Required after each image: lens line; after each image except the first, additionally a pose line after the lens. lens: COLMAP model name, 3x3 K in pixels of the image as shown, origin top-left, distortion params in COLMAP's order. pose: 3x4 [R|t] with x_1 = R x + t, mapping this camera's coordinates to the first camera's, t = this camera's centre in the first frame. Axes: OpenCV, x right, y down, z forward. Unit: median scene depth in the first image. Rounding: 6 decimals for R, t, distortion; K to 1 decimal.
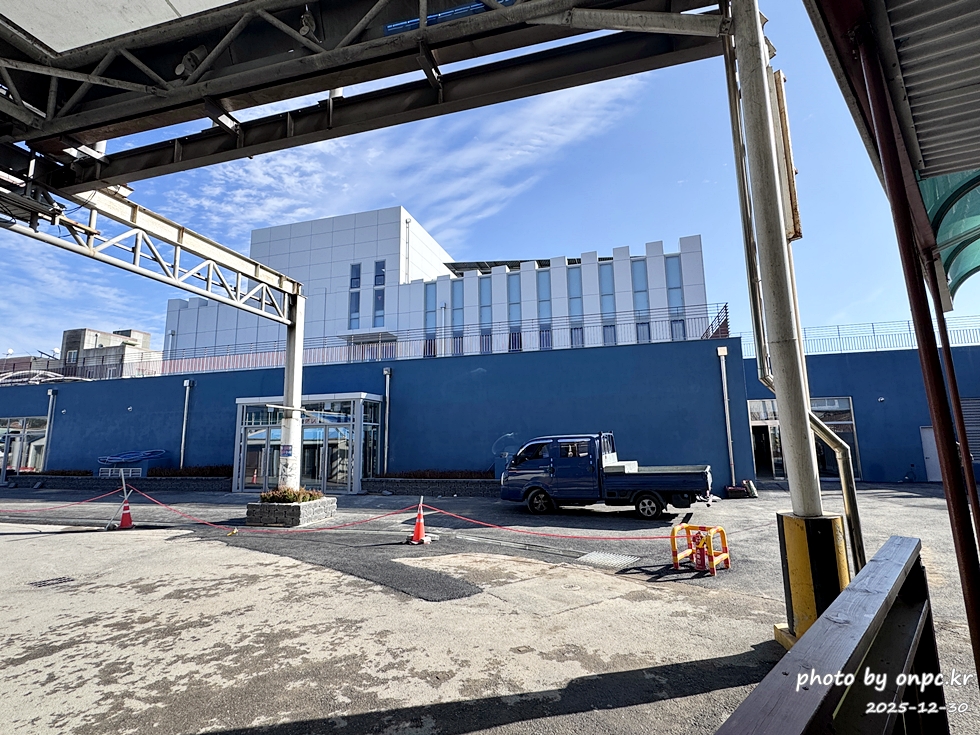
lens RADIAL K [[489.0, 0, 489.5], [0, 489.0, 371.1], [0, 0, 1]] dist [0.003445, 0.000531]
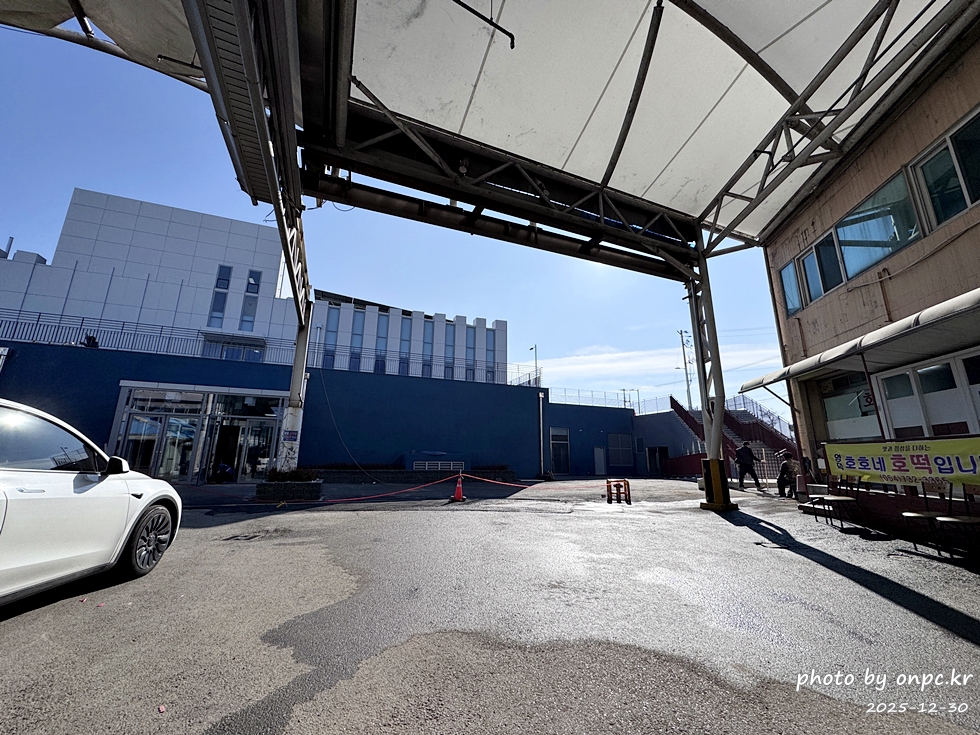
lens RADIAL K [[388.8, 0, 487.6], [0, 388.8, 367.8], [0, 0, 1]] dist [-0.000199, -0.000082]
pose [[0.786007, 0.162058, 0.596599, -0.333830], [-0.114415, 0.986492, -0.117227, 0.031784], [-0.607538, 0.023882, 0.793932, 0.007531]]
